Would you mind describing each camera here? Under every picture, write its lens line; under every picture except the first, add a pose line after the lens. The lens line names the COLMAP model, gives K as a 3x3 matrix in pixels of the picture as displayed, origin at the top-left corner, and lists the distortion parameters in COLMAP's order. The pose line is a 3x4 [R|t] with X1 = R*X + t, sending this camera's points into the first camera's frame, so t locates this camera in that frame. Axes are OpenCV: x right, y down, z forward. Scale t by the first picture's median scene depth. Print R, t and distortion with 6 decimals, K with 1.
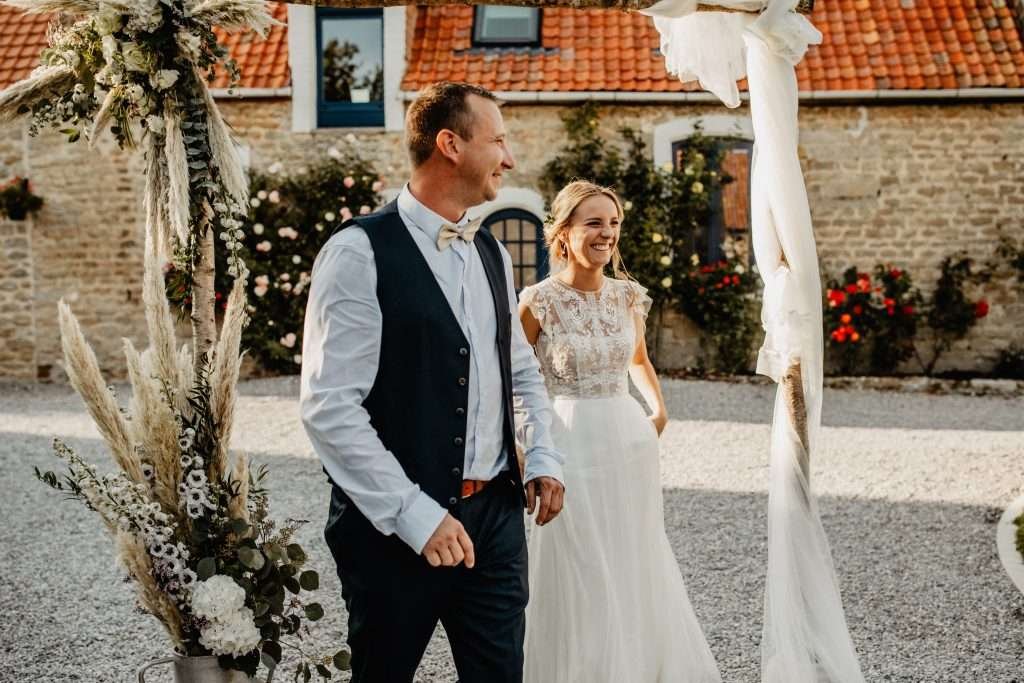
lens RADIAL K [[1048.5, 0, 513.8], [0, 1048.5, 320.7], [0, 0, 1]] dist [-0.022405, 0.000663]
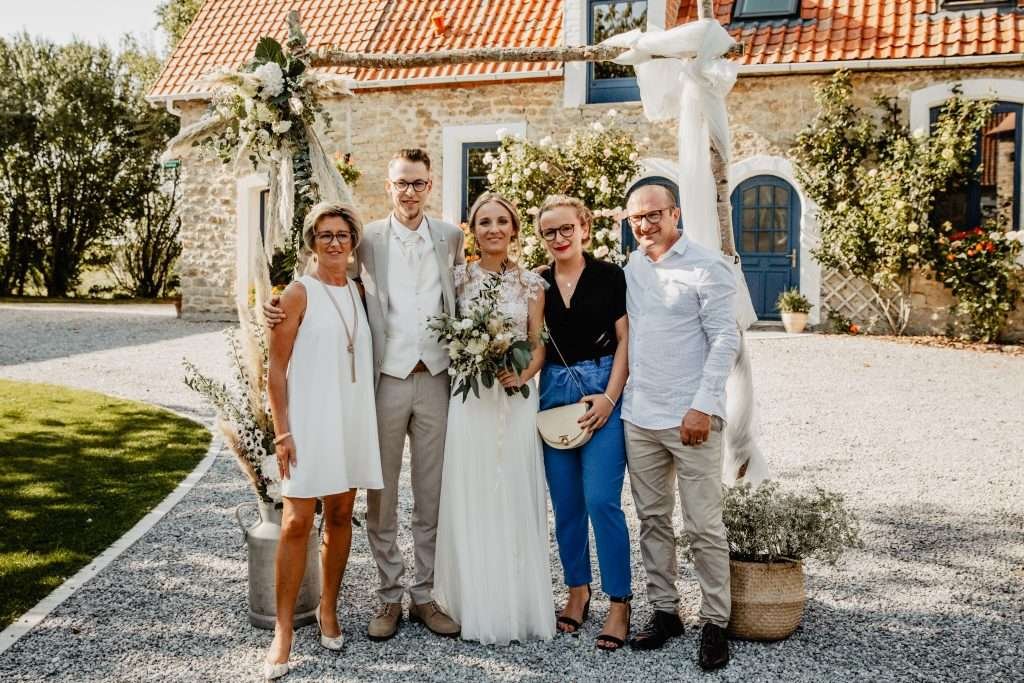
lens RADIAL K [[1038.8, 0, 510.5], [0, 1038.8, 268.5], [0, 0, 1]] dist [0.009844, -0.005232]
pose [[0.945635, 0.021918, -0.324491, 0.098871], [-0.023494, 0.999724, -0.000938, -0.006861], [0.324381, 0.008510, 0.945888, -0.065359]]
